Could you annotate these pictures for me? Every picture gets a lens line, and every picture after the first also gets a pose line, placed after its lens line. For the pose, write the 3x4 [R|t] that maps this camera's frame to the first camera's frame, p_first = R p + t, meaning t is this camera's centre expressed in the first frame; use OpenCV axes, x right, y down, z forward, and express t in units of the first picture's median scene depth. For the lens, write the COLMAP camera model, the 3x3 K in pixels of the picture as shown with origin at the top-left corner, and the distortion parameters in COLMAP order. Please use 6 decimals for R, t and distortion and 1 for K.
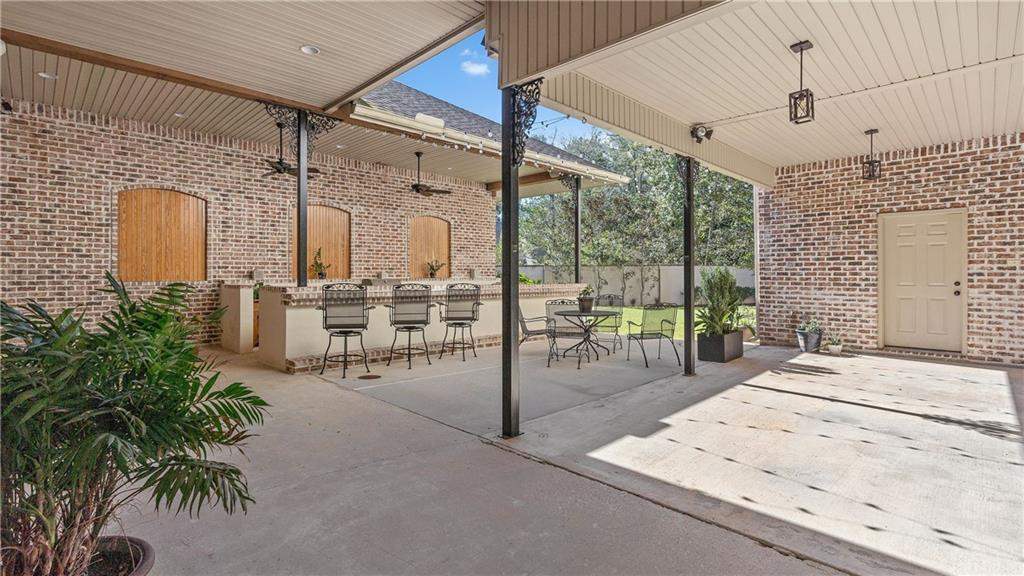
lens RADIAL K [[475.7, 0, 510.7], [0, 475.7, 279.9], [0, 0, 1]] dist [0.001199, 0.000027]
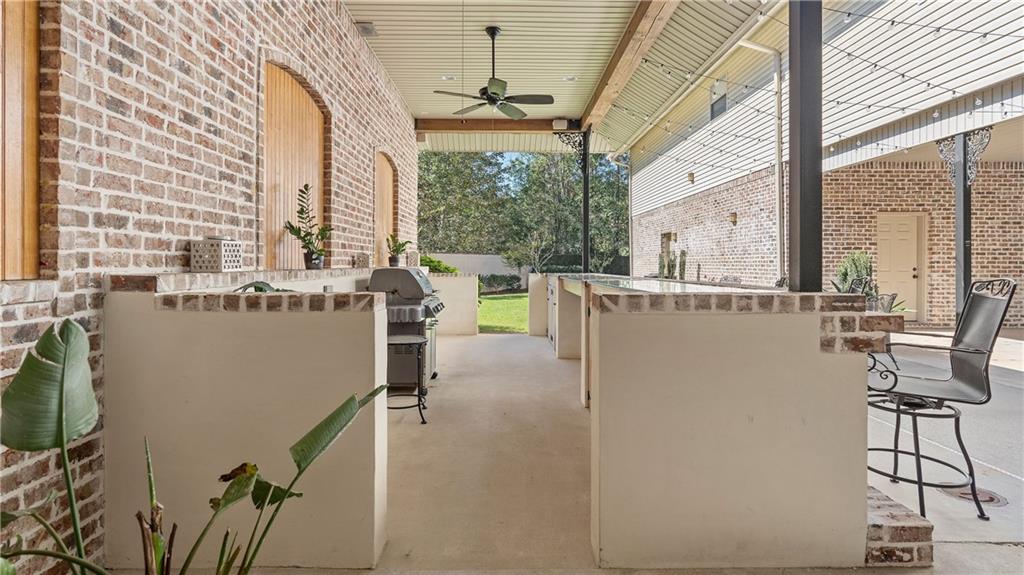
lens RADIAL K [[475.7, 0, 508.8], [0, 475.7, 266.6], [0, 0, 1]] dist [0.001199, 0.000027]
pose [[0.703159, -0.002321, 0.711029, -0.724028], [0.005568, 0.999982, -0.002242, -0.003017], [-0.711011, 0.005535, 0.703159, 0.800936]]
